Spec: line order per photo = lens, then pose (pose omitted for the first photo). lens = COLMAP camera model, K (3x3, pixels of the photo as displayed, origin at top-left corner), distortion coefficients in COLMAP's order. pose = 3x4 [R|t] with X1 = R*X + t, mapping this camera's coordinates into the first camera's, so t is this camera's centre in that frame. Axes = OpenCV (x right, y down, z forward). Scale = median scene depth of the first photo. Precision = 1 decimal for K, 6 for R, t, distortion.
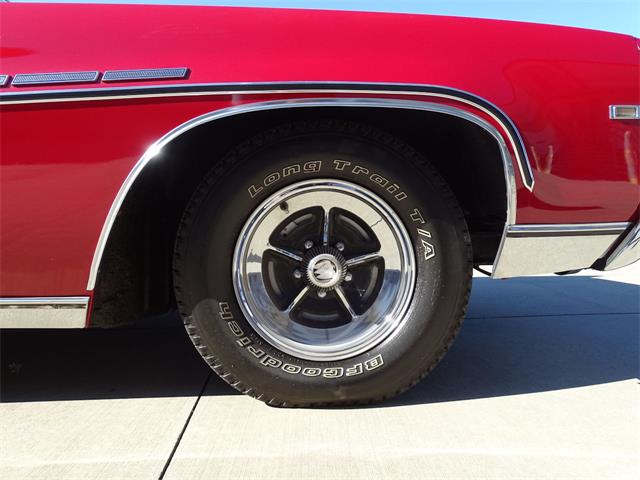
lens RADIAL K [[425.6, 0, 324.2], [0, 425.6, 240.3], [0, 0, 1]] dist [-0.006801, -0.003174]
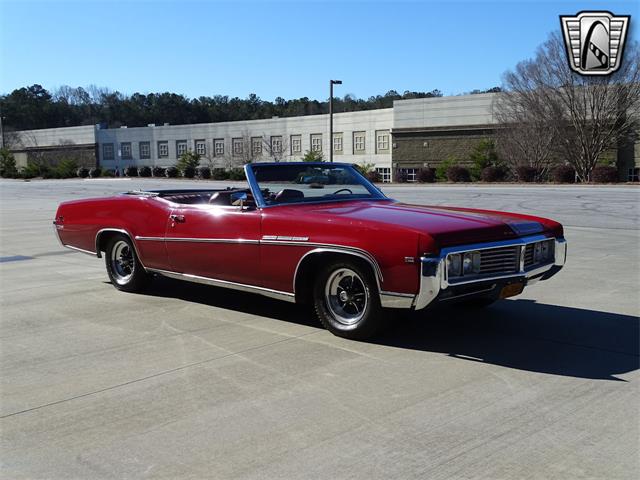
lens RADIAL K [[700.1, 0, 321.5], [0, 700.1, 242.6], [0, 0, 1]] dist [-0.000877, 0.000000]
pose [[0.695248, 0.087517, -0.713423, 3.692704], [-0.044124, 0.995884, 0.079167, -0.758553], [0.717415, -0.023562, 0.696248, -2.872383]]
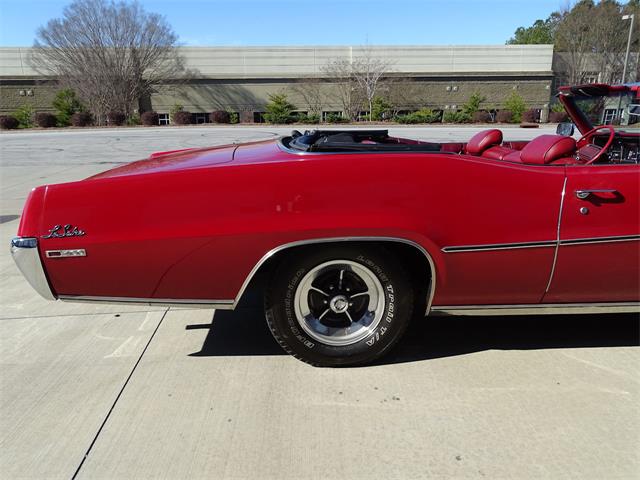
lens RADIAL K [[504.1, 0, 321.0], [0, 504.1, 245.1], [0, 0, 1]] dist [-0.001188, 0.007154]
pose [[0.999996, -0.000095, 0.002884, -3.320738], [-0.000497, 0.978860, 0.204531, -0.643465], [-0.002843, -0.204532, 0.978856, -1.434975]]
